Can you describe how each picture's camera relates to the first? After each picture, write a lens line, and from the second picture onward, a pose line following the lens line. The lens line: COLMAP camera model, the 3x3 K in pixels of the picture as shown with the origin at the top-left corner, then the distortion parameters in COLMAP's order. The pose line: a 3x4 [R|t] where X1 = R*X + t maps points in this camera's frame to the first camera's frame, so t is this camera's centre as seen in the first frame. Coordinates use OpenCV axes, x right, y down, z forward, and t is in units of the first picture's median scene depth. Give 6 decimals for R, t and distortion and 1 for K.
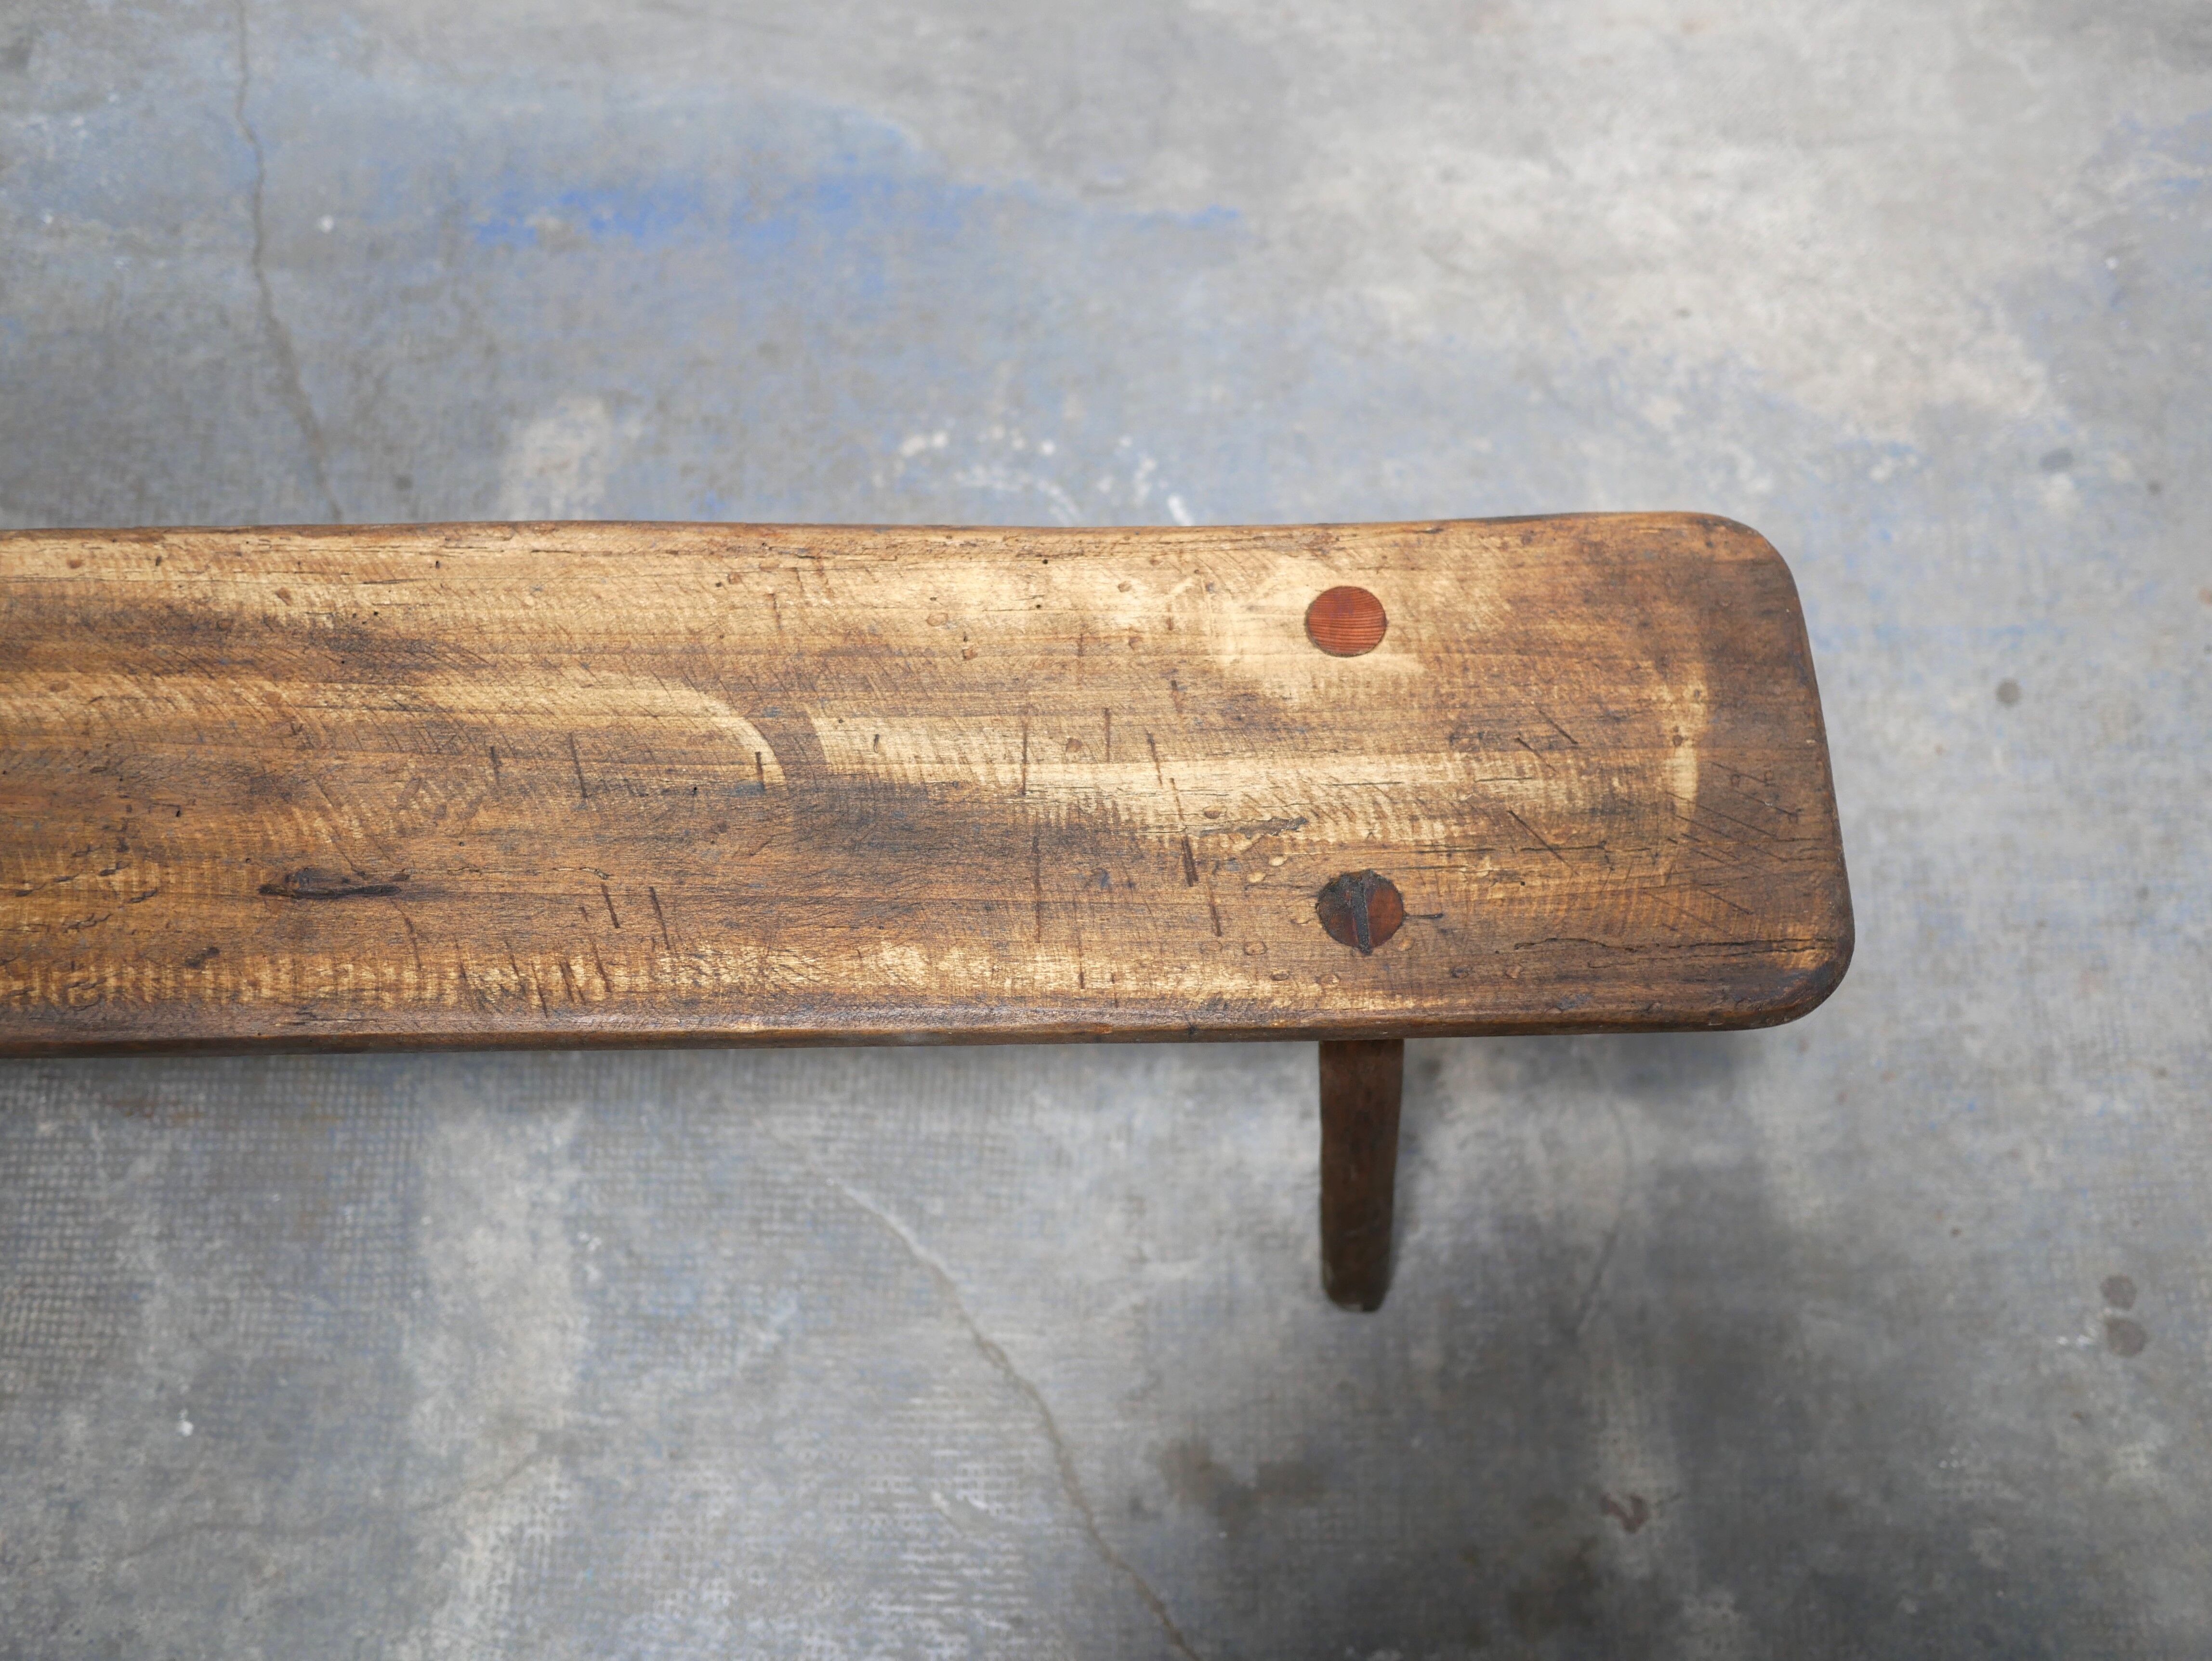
lens RADIAL K [[2517.3, 0, 1113.3], [0, 2517.3, 841.5], [0, 0, 1]] dist [-0.011029, 0.000000]
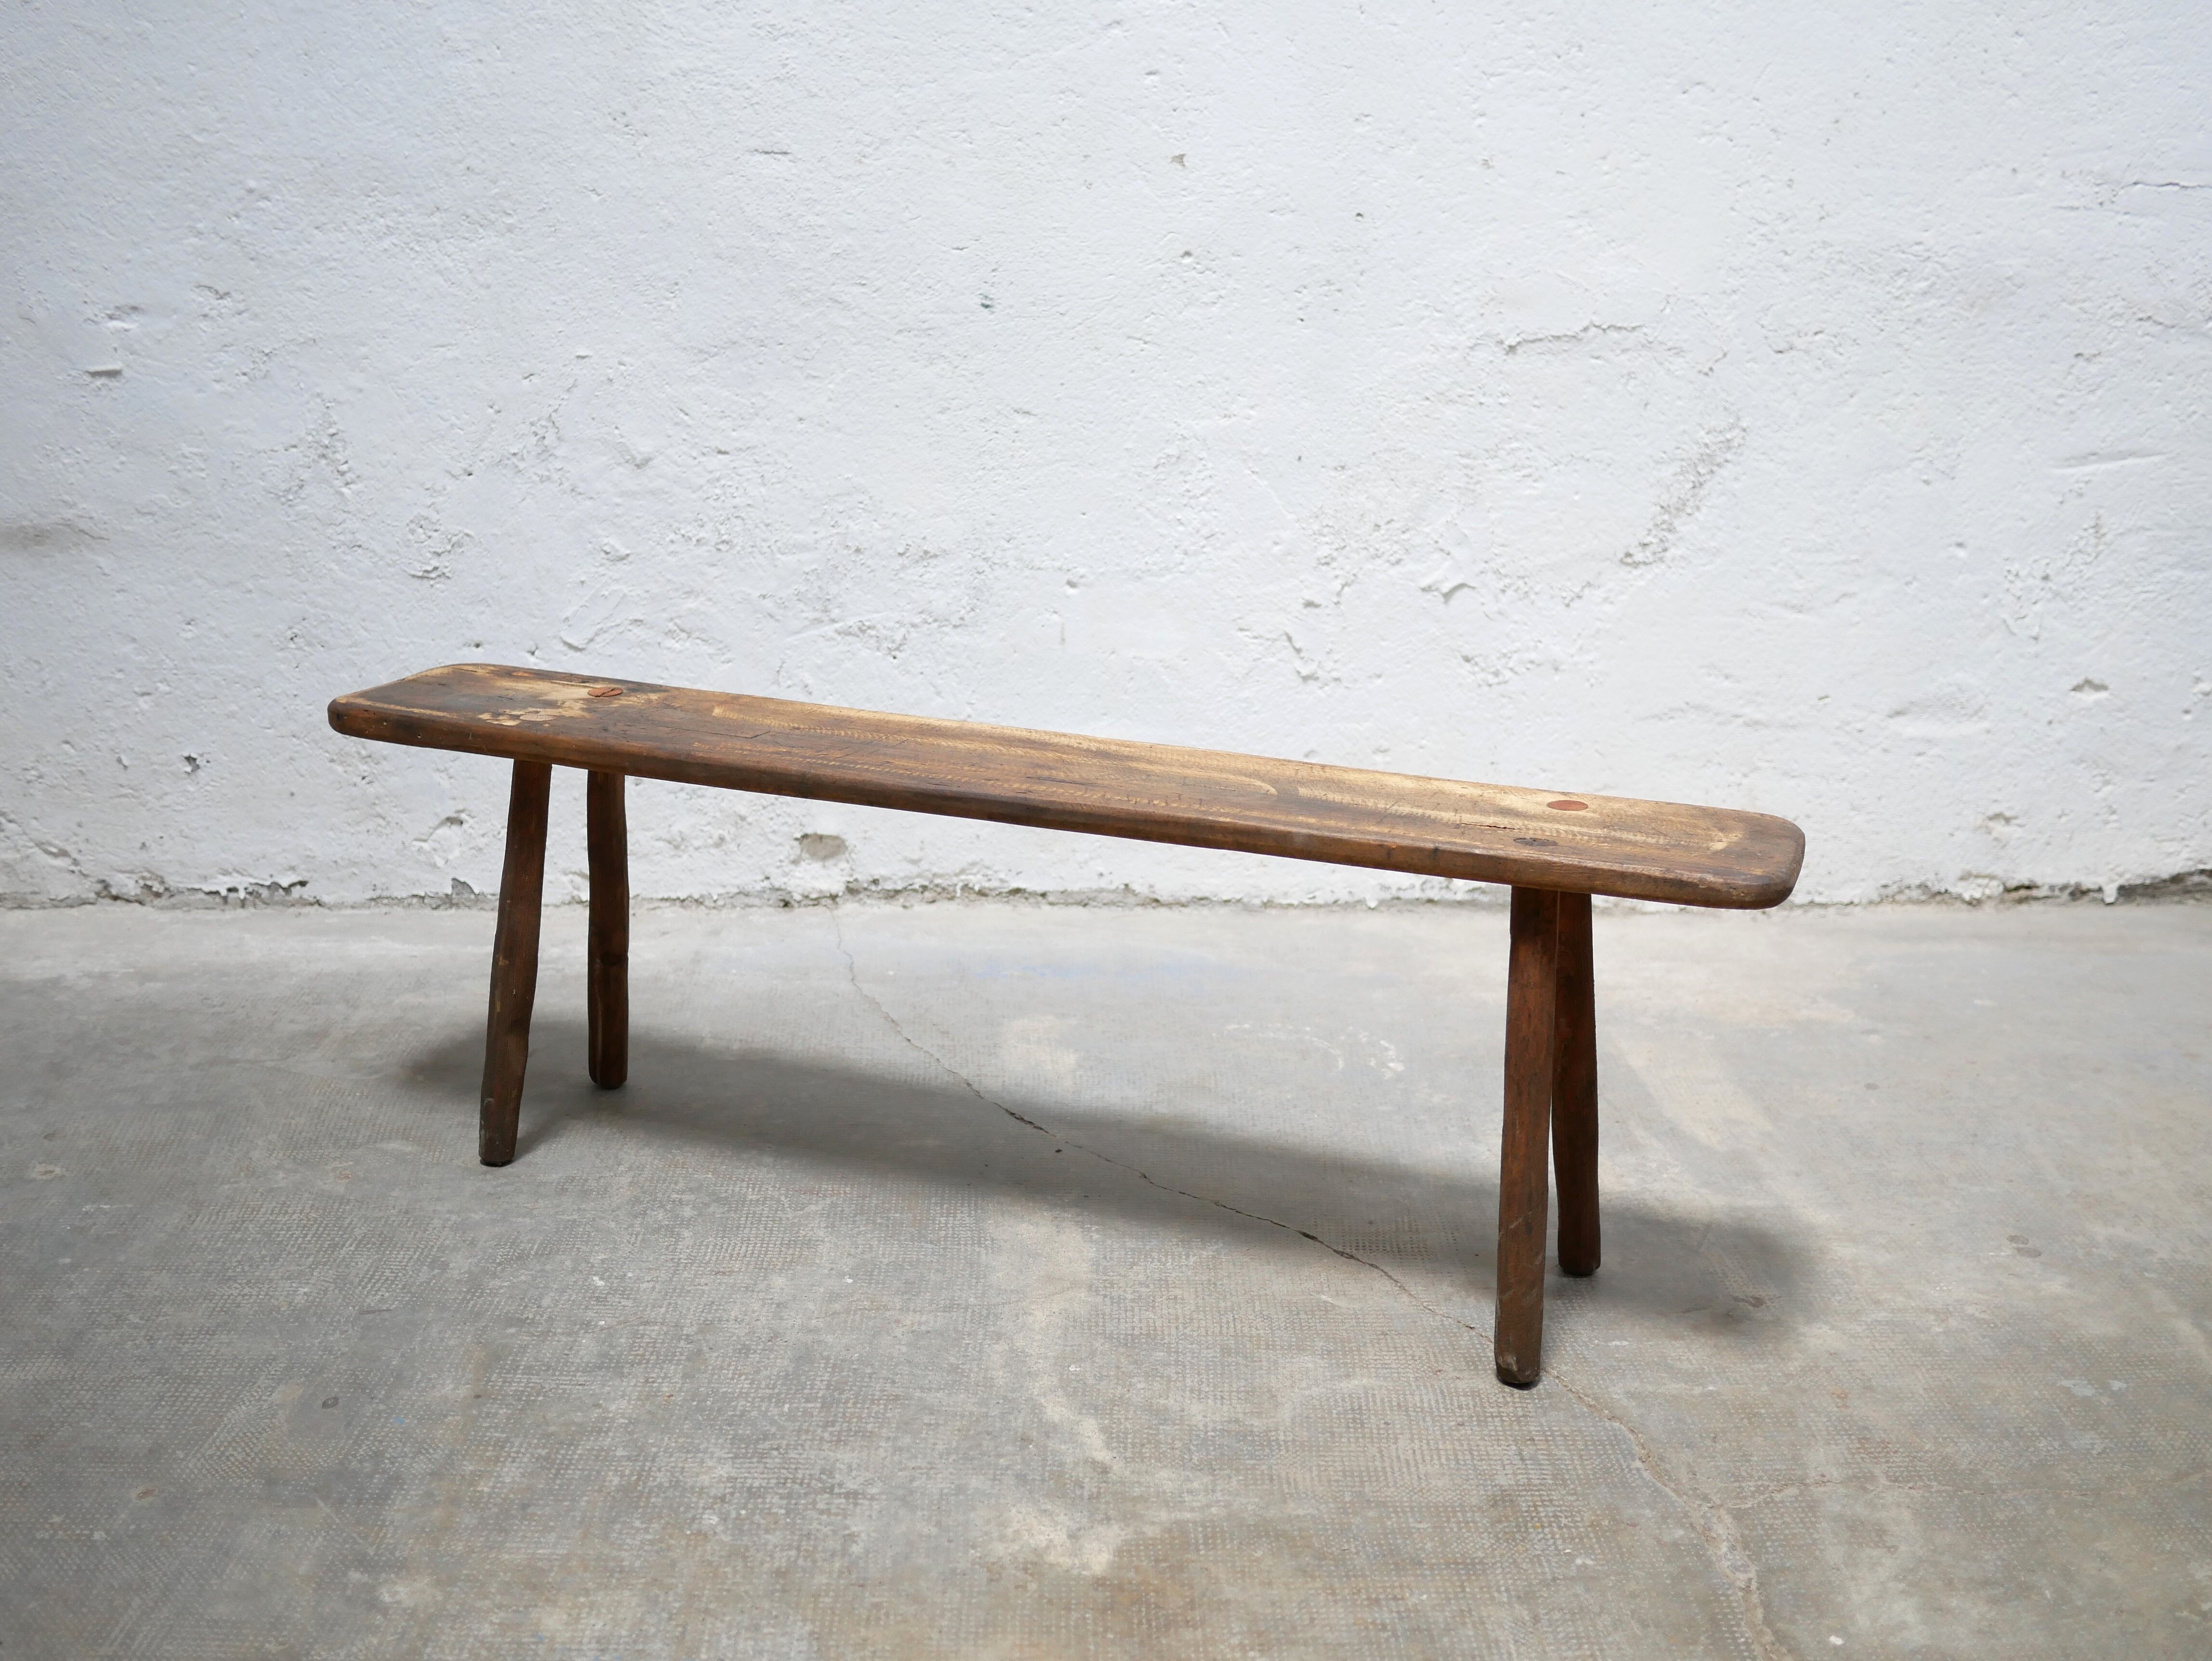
lens RADIAL K [[2517.3, 0, 1107.9], [0, 2517.3, 815.9], [0, 0, 1]] dist [-0.011029, 0.000000]
pose [[0.999217, 0.013502, 0.037197, -0.261939], [0.021985, 0.592160, -0.805521, 1.318908], [-0.032903, 0.805707, 0.591399, -0.185009]]
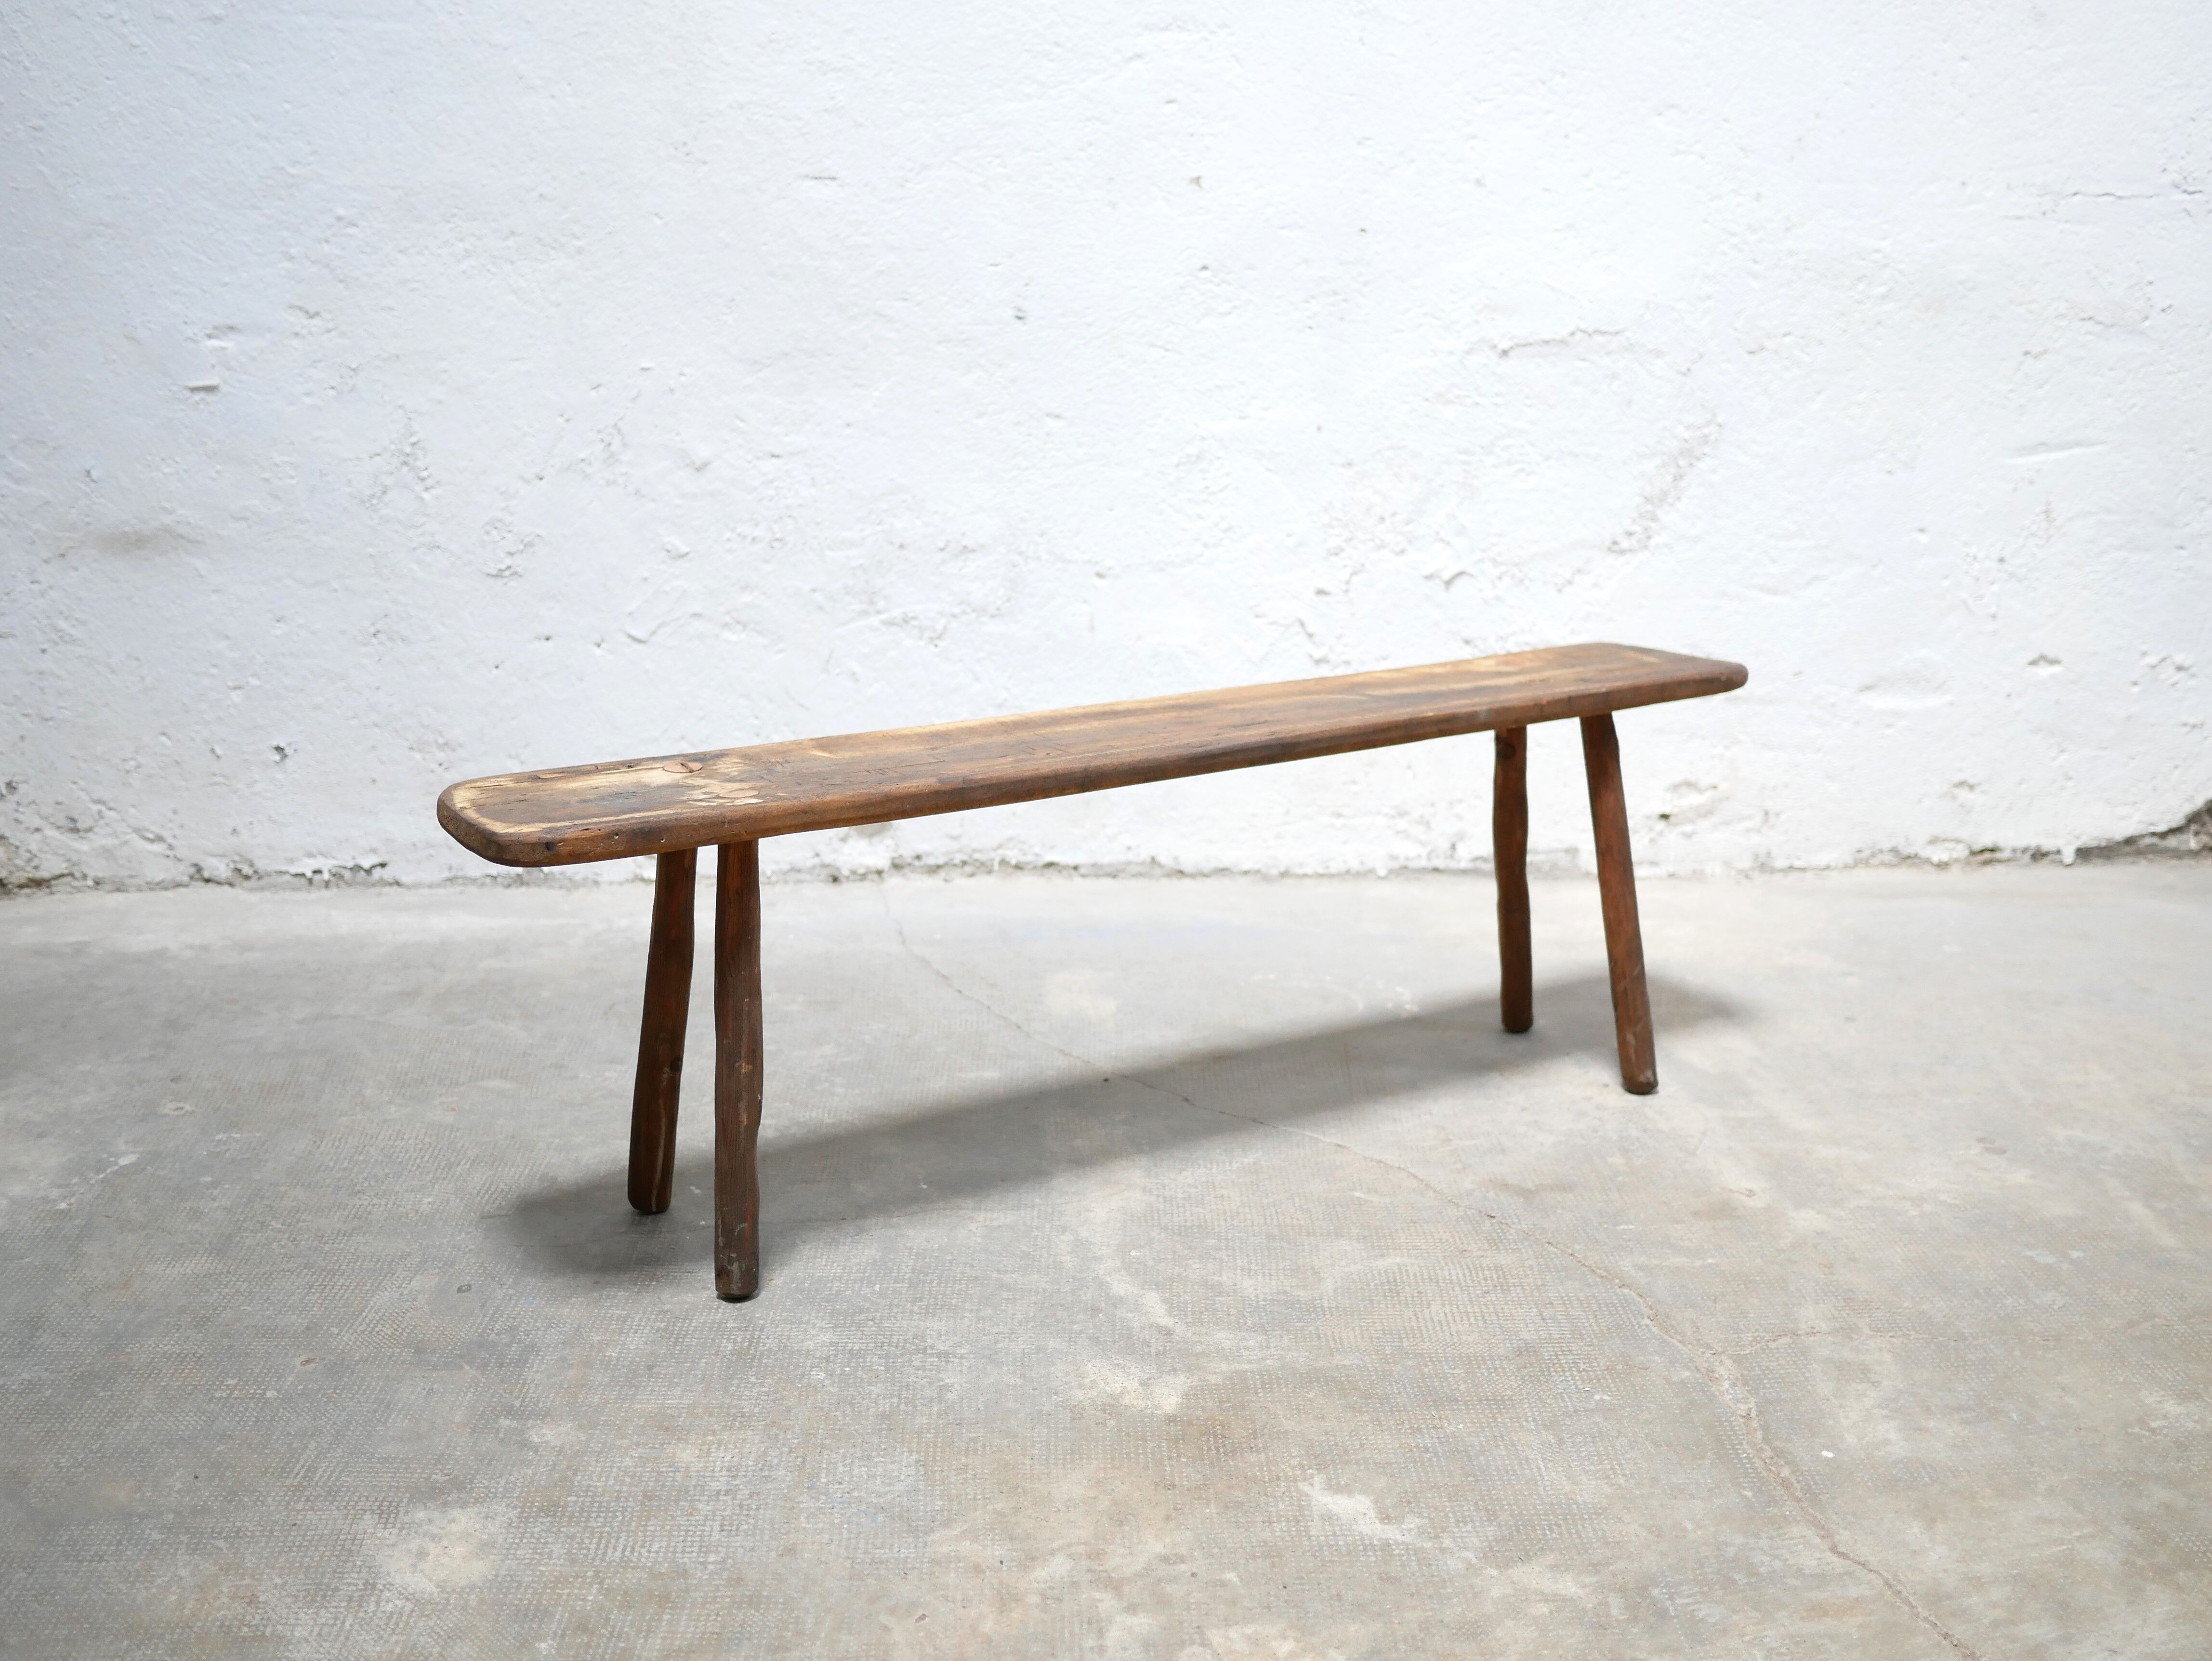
lens RADIAL K [[2517.3, 0, 1106.7], [0, 2517.3, 817.3], [0, 0, 1]] dist [-0.011029, 0.000000]
pose [[0.998929, 0.001502, 0.046245, -0.315905], [0.037079, 0.571843, -0.819524, 1.493676], [-0.027676, 0.820361, 0.571175, -0.212362]]
